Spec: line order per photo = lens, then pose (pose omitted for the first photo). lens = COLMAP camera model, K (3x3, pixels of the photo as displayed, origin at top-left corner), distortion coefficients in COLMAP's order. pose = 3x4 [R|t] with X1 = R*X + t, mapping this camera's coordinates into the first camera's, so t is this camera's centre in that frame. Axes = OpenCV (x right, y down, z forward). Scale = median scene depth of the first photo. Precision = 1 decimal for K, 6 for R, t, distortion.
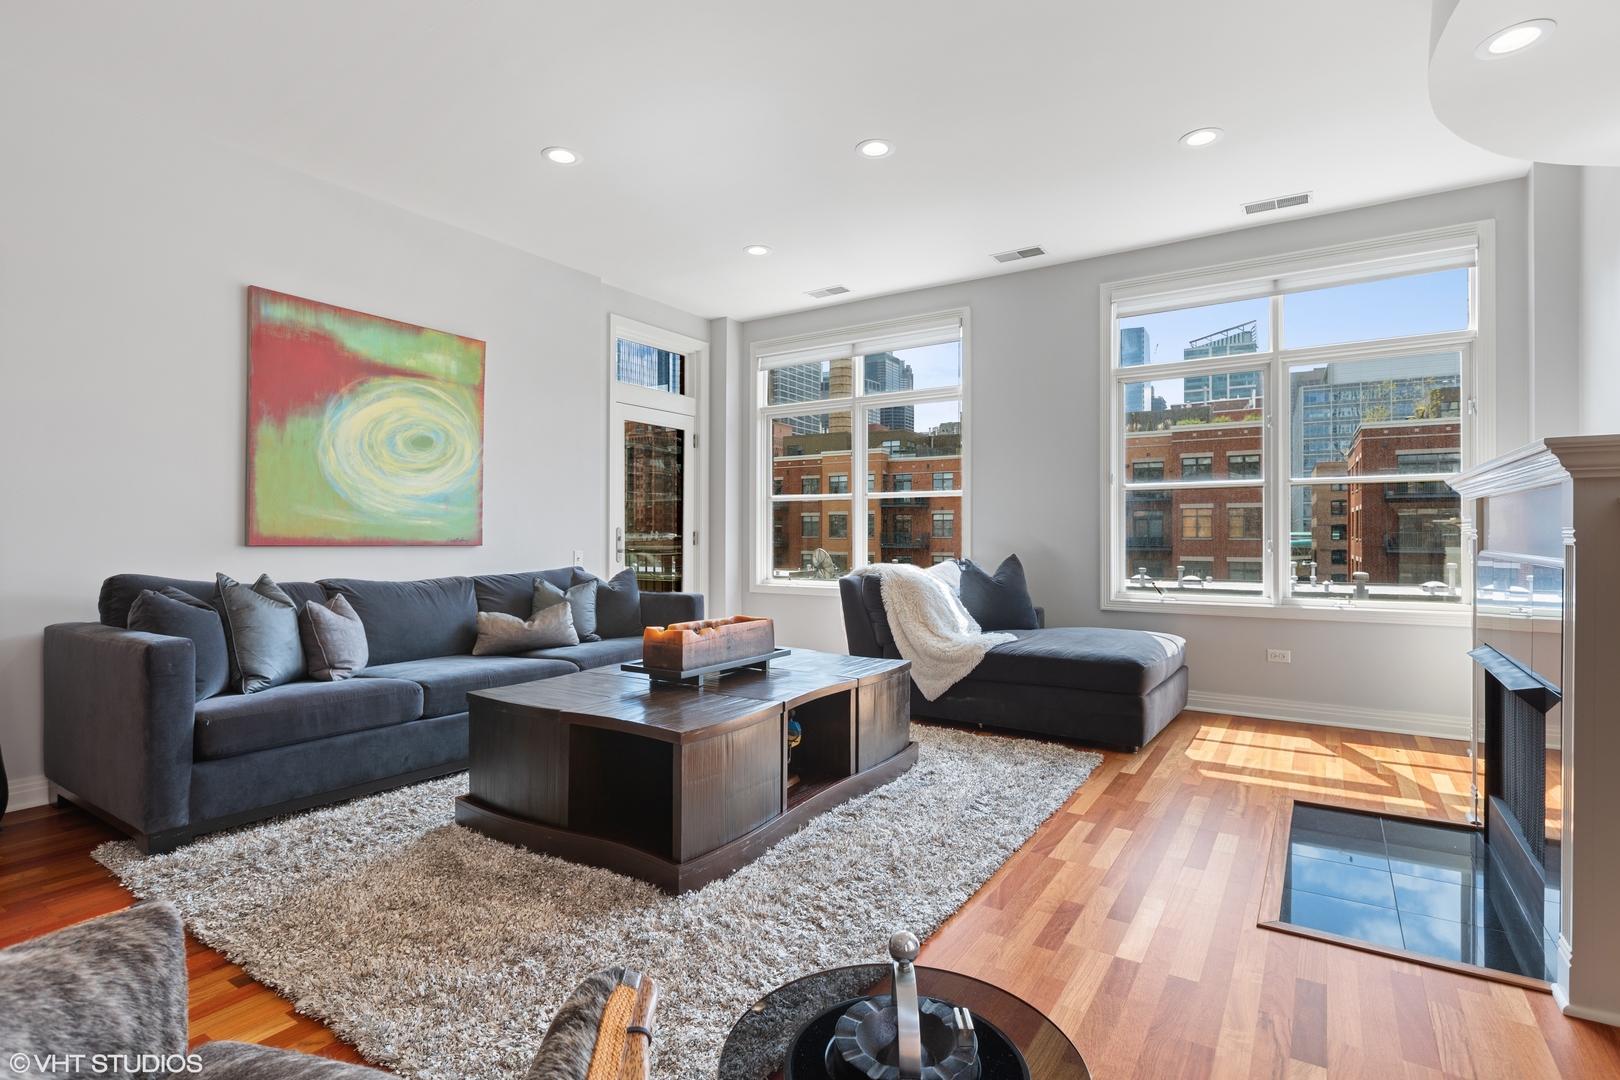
lens RADIAL K [[814.9, 0, 841.8], [0, 814.9, 504.1], [0, 0, 1]] dist [-0.004441, 0.000995]
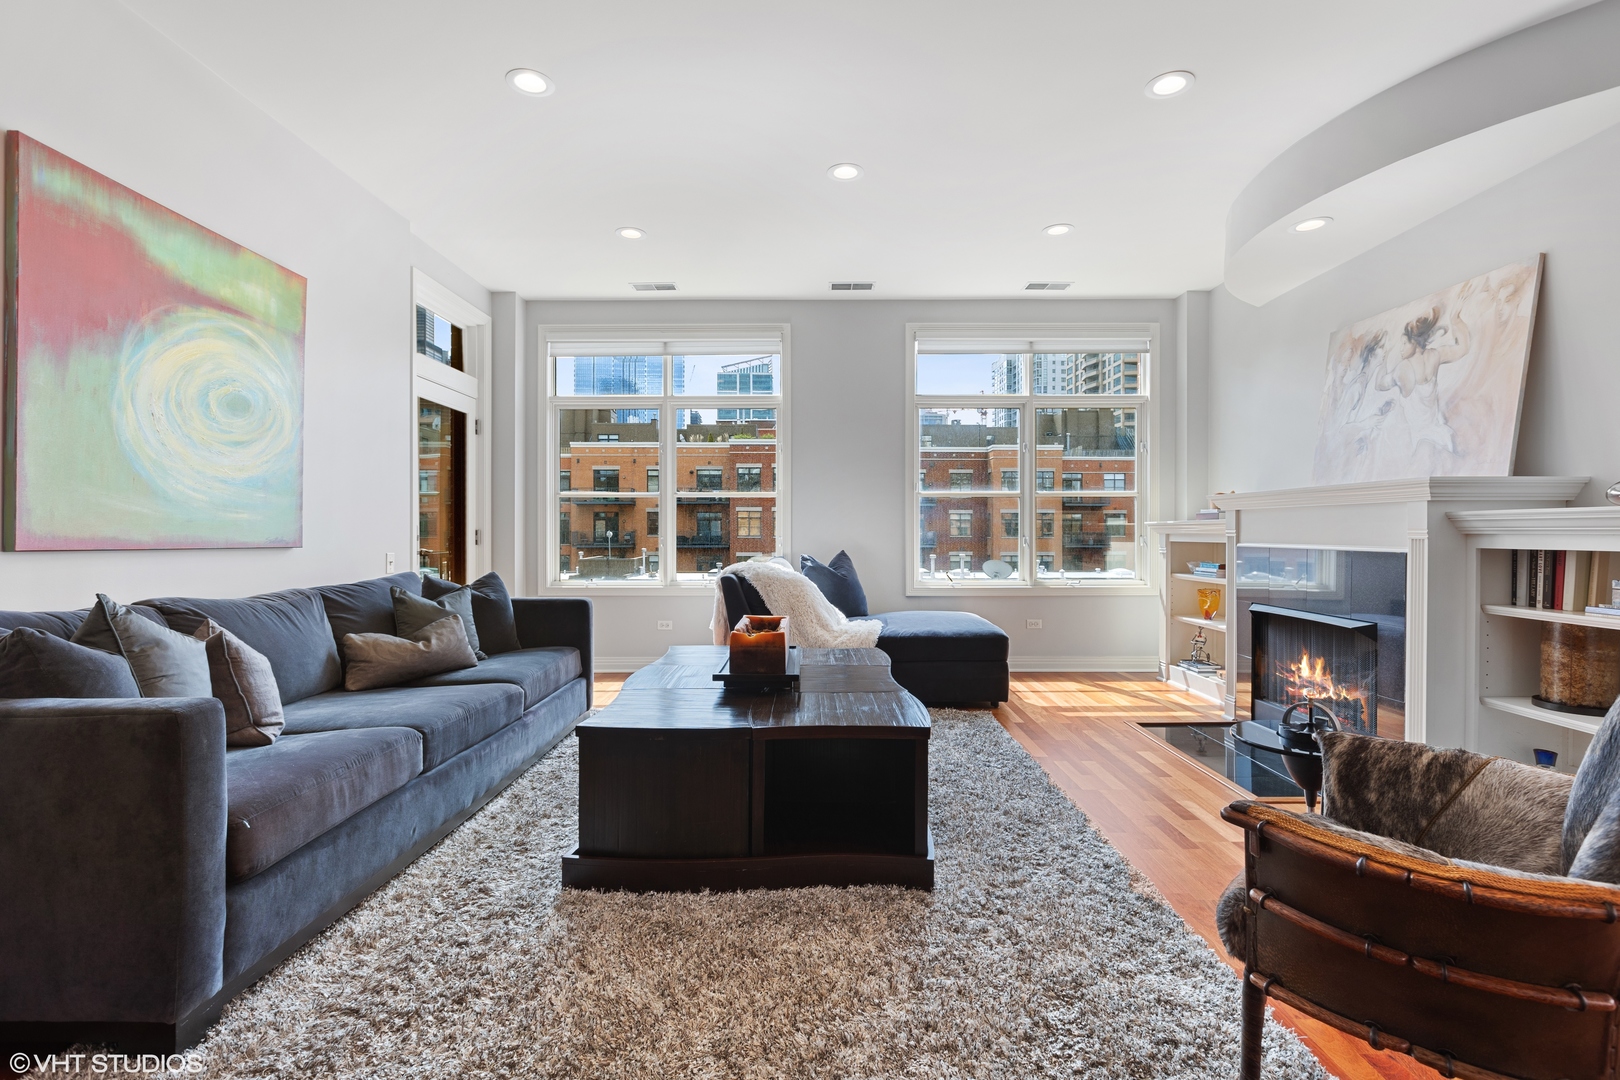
lens RADIAL K [[753.1, 0, 850.3], [0, 753.1, 509.4], [0, 0, 1]] dist [-0.006188, -0.000437]
pose [[0.833345, 0.016521, 0.552507, -0.430213], [-0.019511, 0.999810, -0.000468, 0.006280], [-0.552409, -0.010390, 0.833508, 0.146812]]
